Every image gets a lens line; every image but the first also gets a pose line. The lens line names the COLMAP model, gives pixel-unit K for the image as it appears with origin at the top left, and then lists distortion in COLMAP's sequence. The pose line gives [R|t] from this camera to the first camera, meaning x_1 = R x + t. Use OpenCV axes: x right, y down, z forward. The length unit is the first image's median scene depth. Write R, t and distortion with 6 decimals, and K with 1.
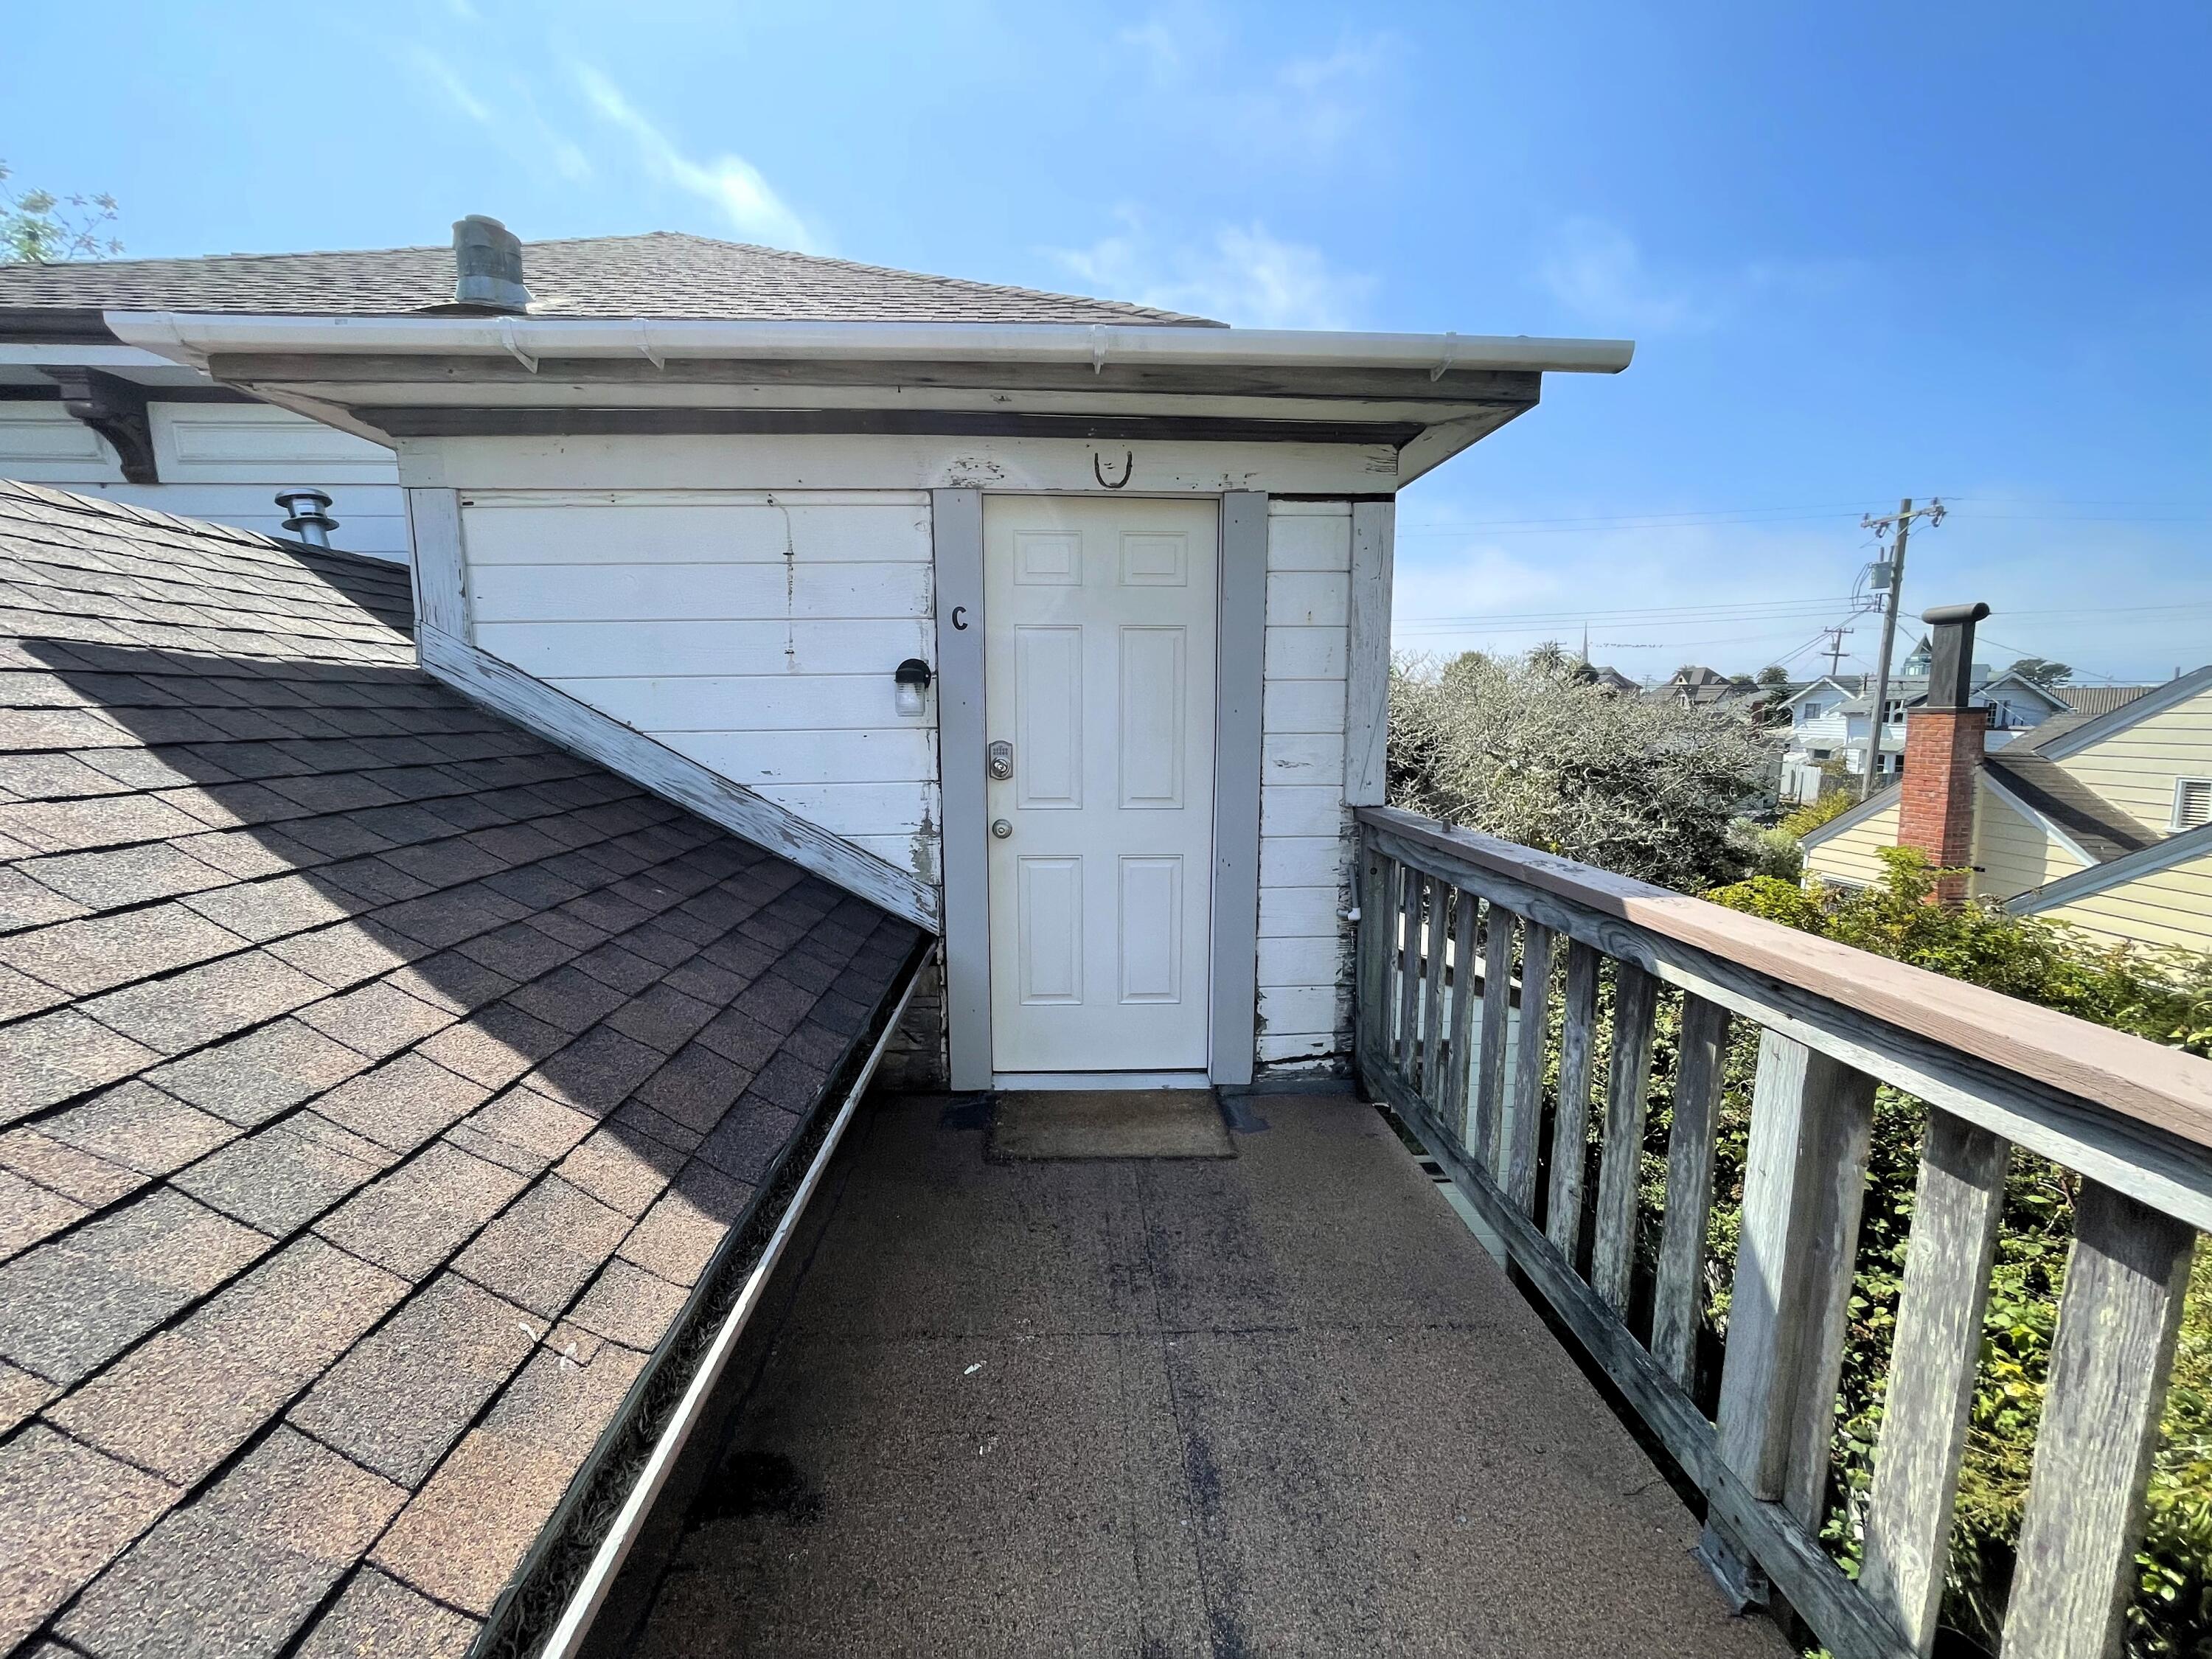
lens RADIAL K [[886.9, 0, 1112.6], [0, 886.9, 830.6], [0, 0, 1]] dist [-0.004560, -0.000829]
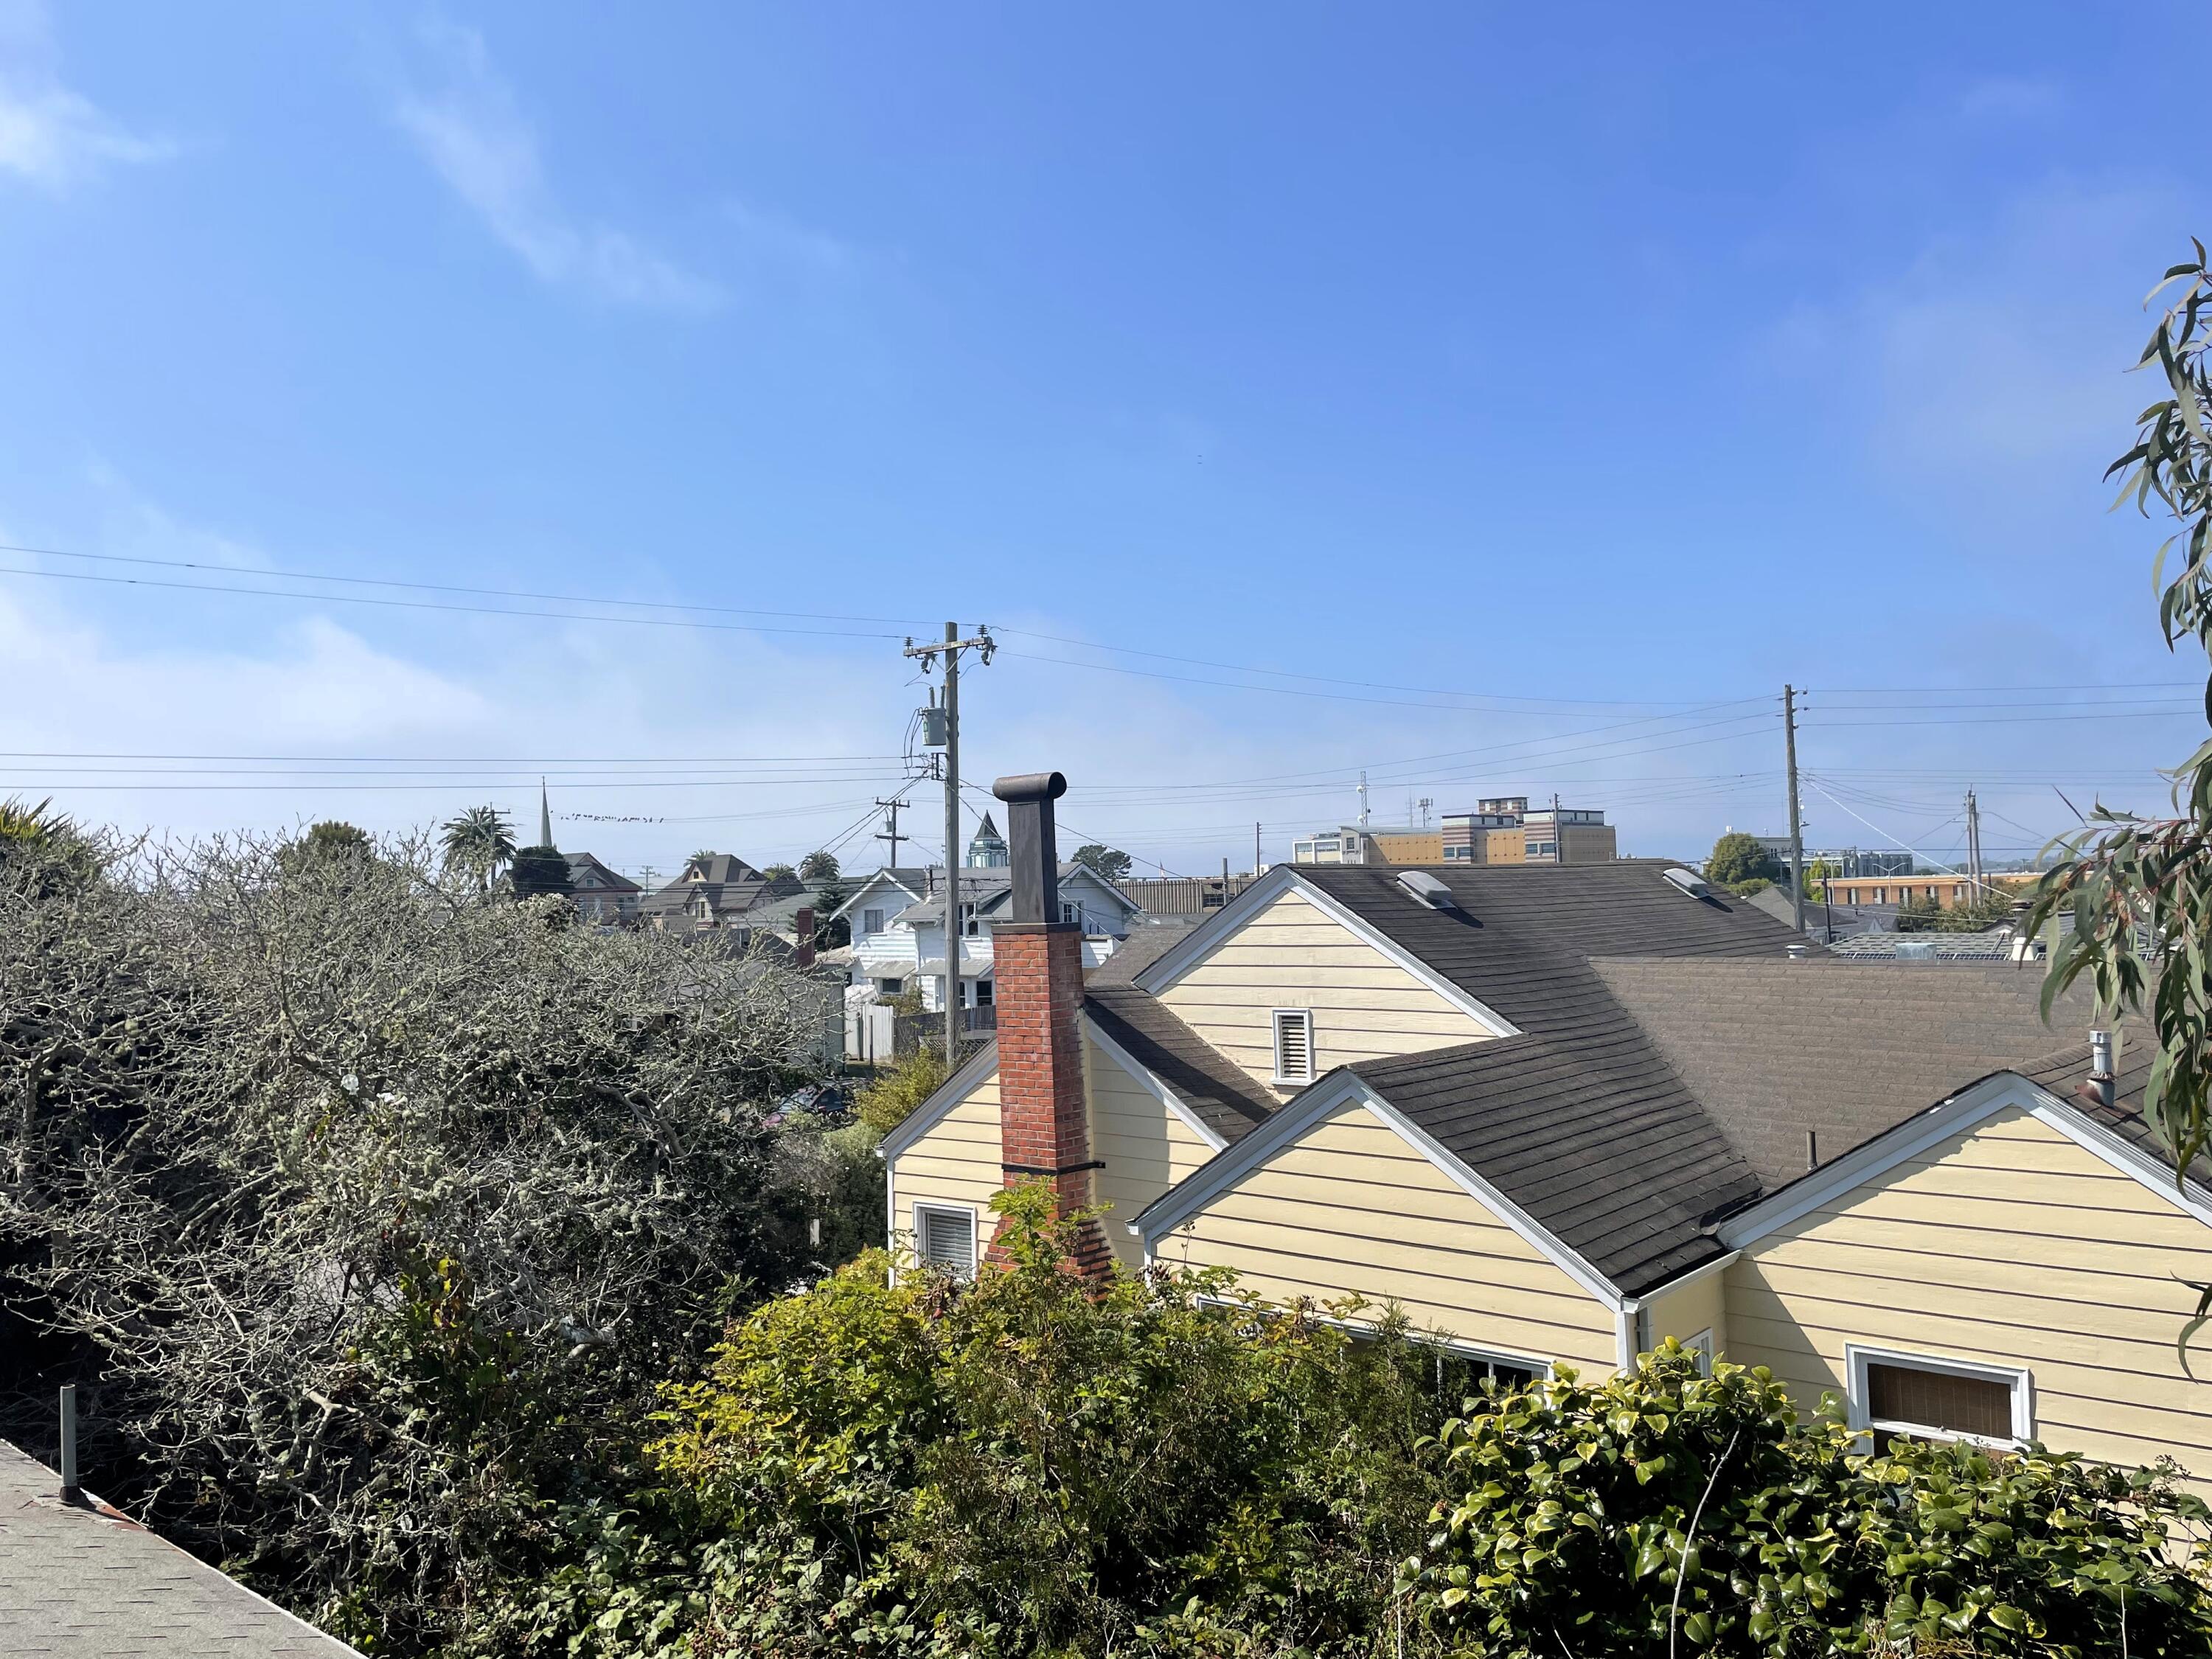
lens RADIAL K [[1657.4, 0, 1092.9], [0, 1657.4, 822.7], [0, 0, 1]] dist [0.039324, -0.047831]
pose [[0.698852, 0.020149, 0.714983, 0.326889], [0.121710, 0.981675, -0.146628, -0.105693], [-0.704836, 0.189492, 0.683593, 0.407439]]
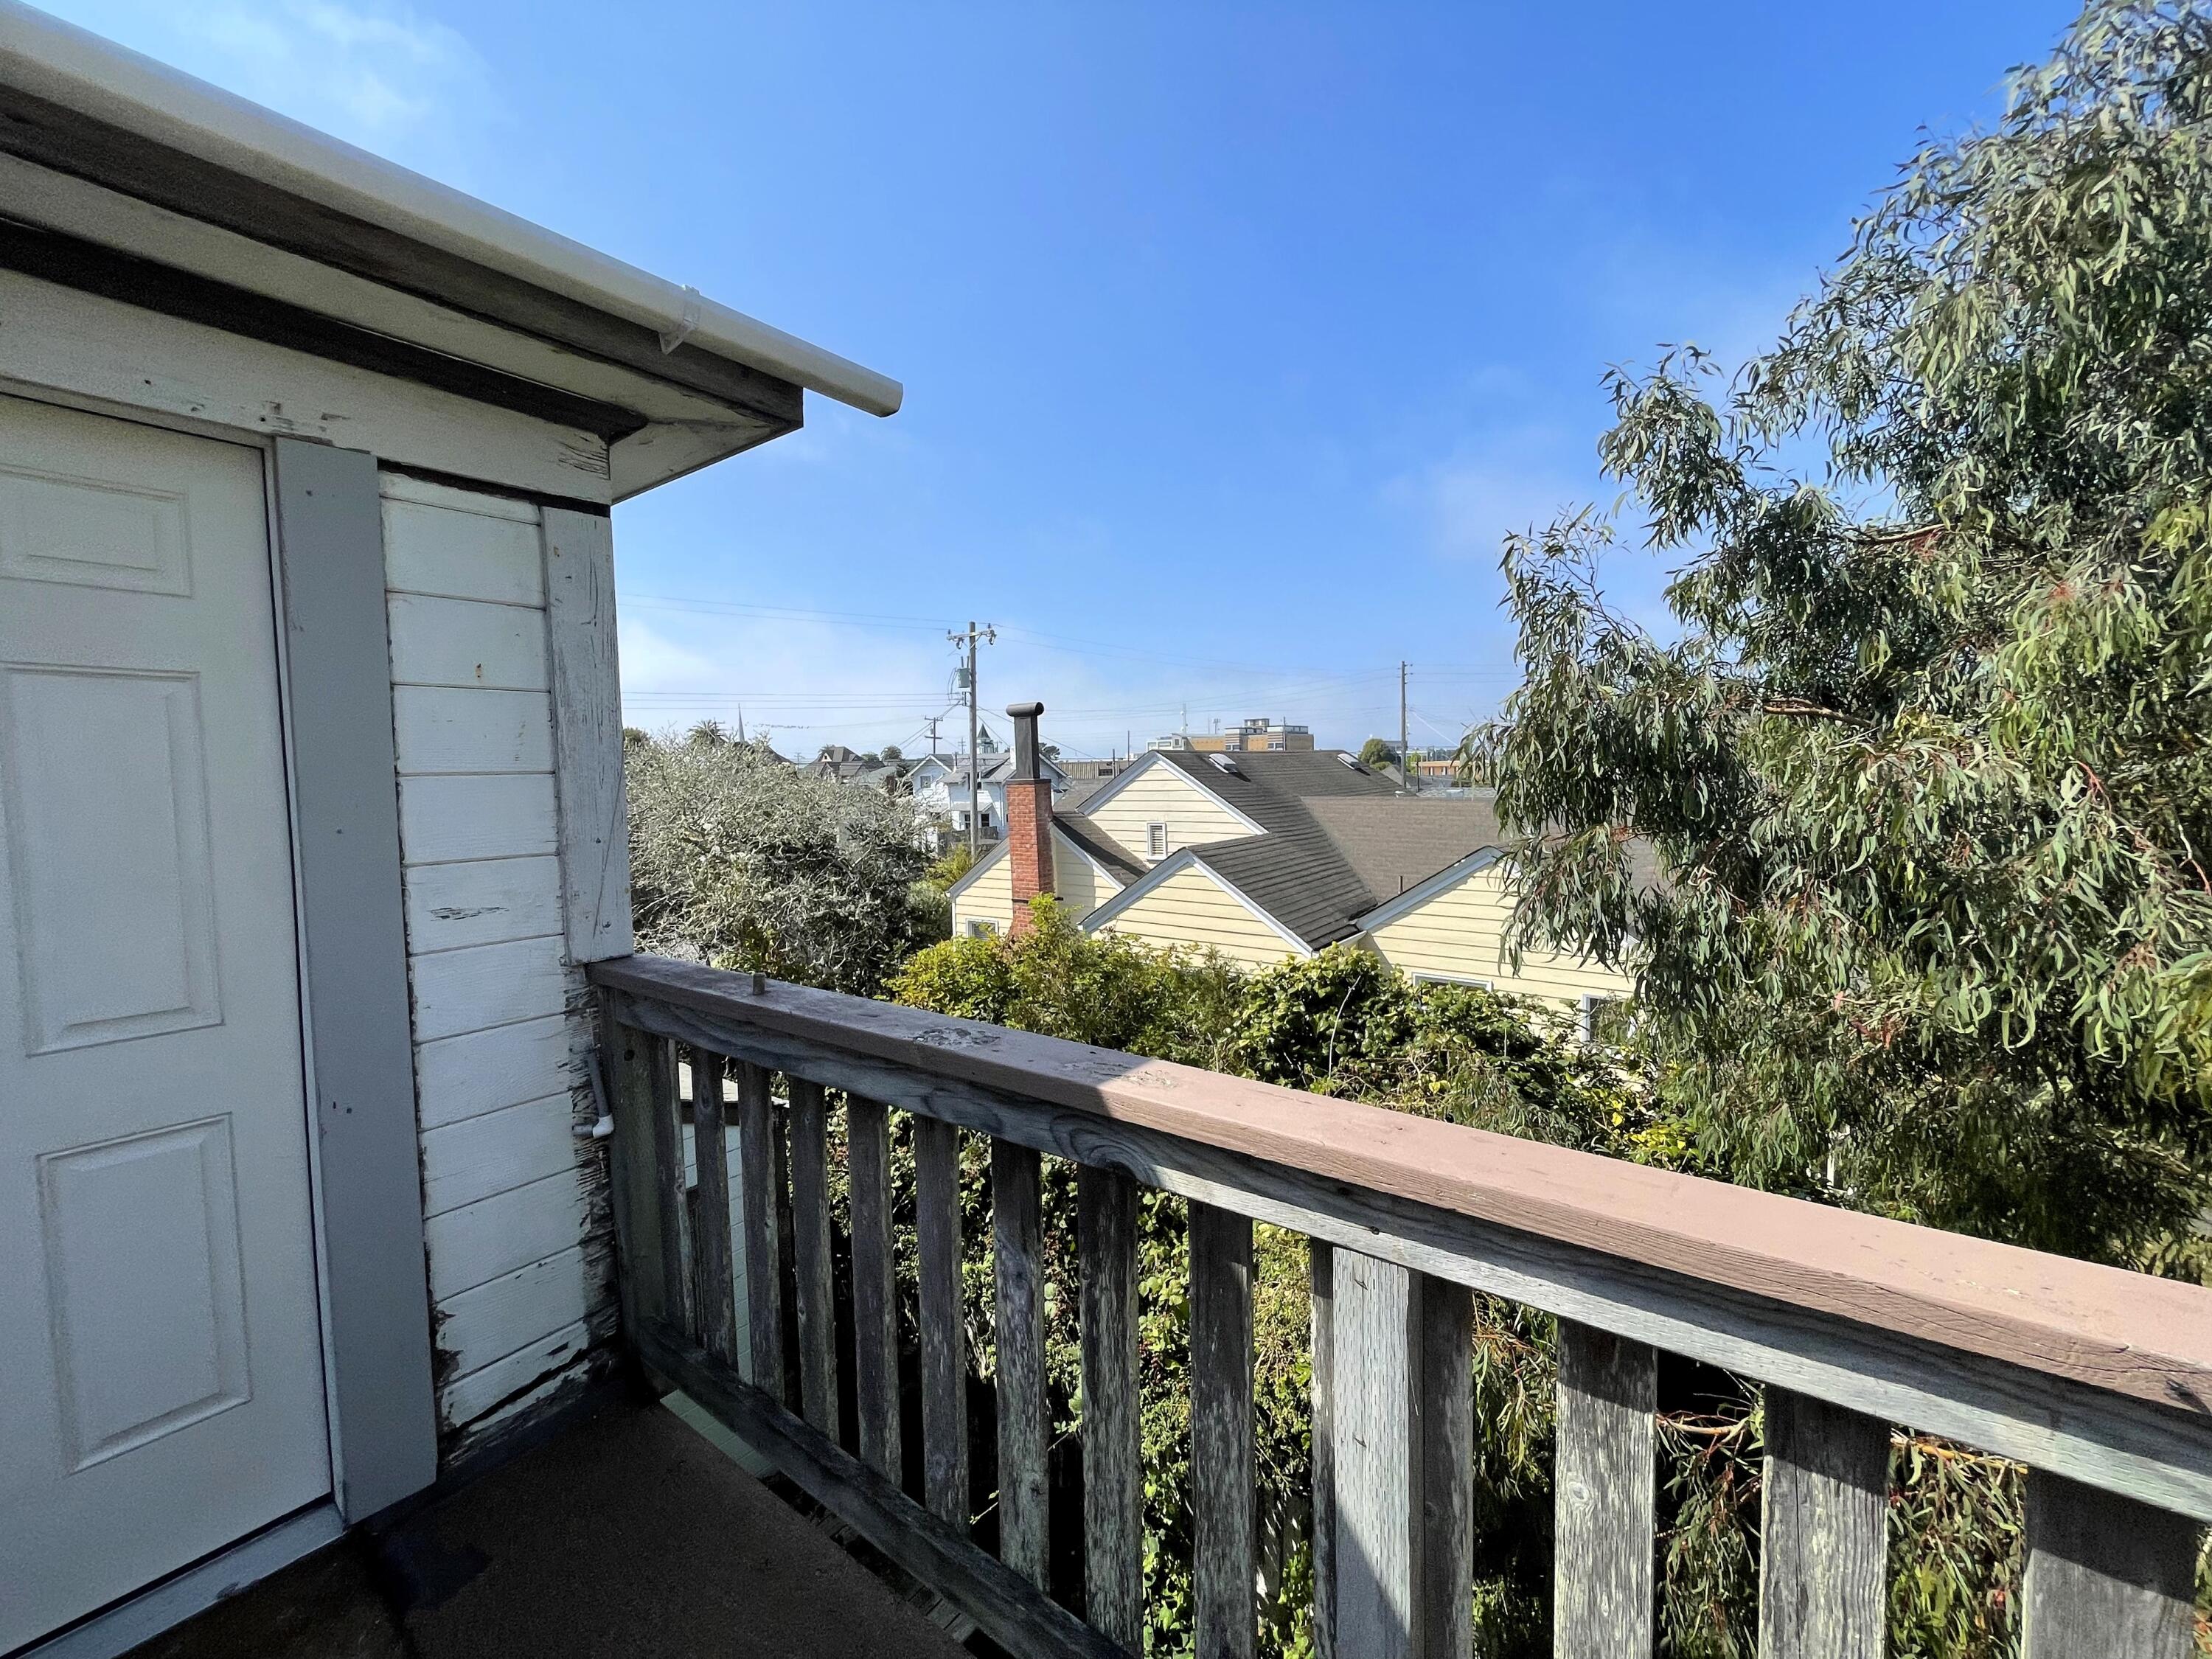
lens RADIAL K [[886.9, 0, 1104.8], [0, 886.9, 824.8], [0, 0, 1]] dist [-0.004560, -0.000829]
pose [[0.643879, -0.056104, 0.763068, 0.025555], [0.125861, 0.991489, -0.033303, -0.057698], [-0.754705, 0.117483, 0.645460, 0.272242]]
